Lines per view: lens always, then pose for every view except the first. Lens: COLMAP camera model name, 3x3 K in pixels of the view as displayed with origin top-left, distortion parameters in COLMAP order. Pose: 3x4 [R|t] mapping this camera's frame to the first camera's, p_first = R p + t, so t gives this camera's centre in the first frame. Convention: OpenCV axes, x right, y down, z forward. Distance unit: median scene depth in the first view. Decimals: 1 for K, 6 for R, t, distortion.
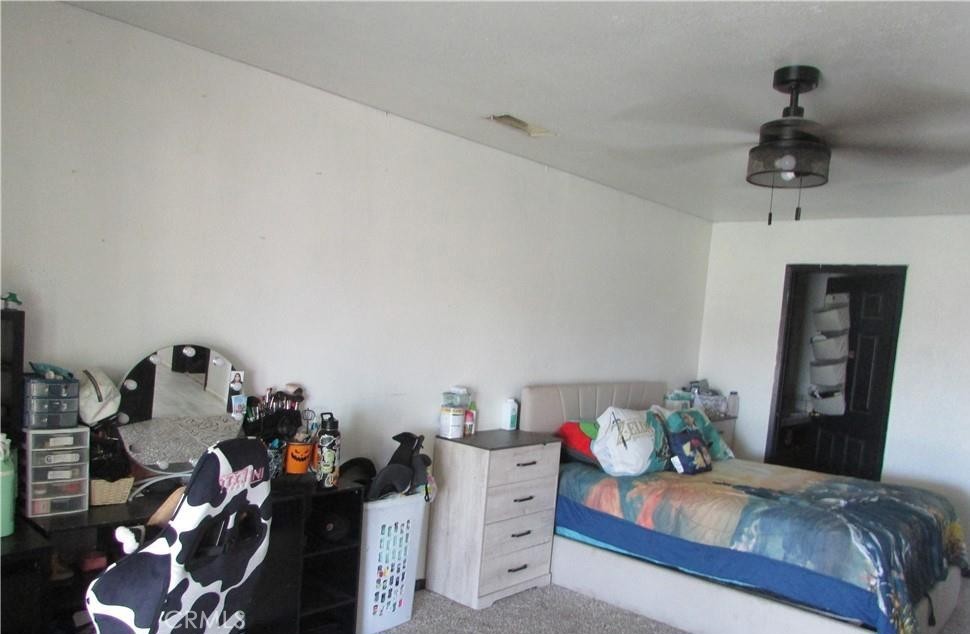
lens RADIAL K [[710.5, 0, 485.2], [0, 710.5, 319.8], [0, 0, 1]] dist [-0.044457, 0.001935]
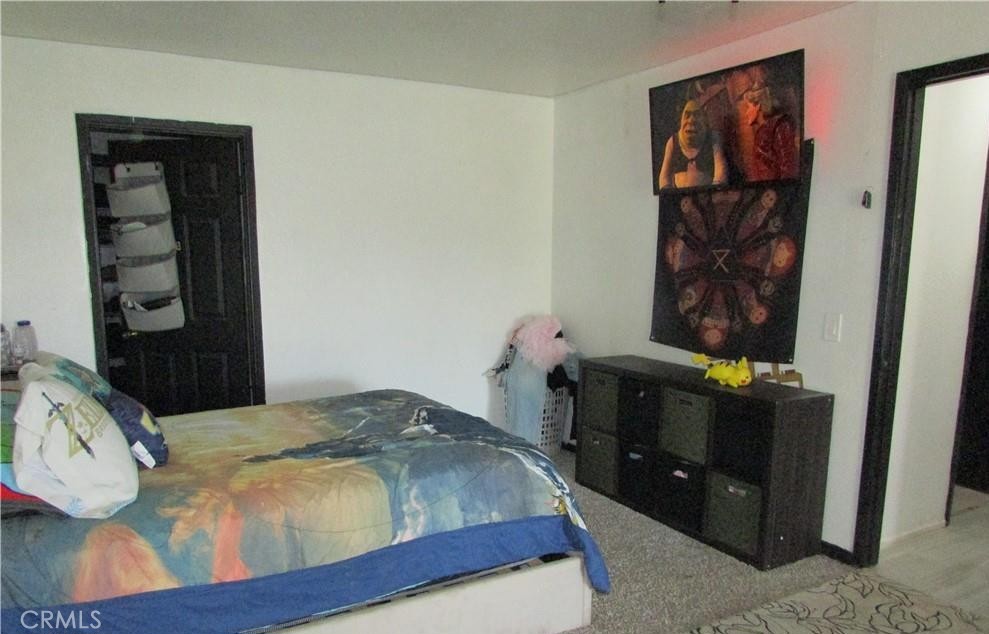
lens RADIAL K [[724.5, 0, 501.8], [0, 724.5, 381.3], [0, 0, 1]] dist [-0.044457, 0.001935]
pose [[0.296253, -0.235463, 0.925630, -0.181572], [0.023733, 0.970651, 0.239320, 0.021542], [-0.954815, -0.048931, 0.293147, 0.652465]]
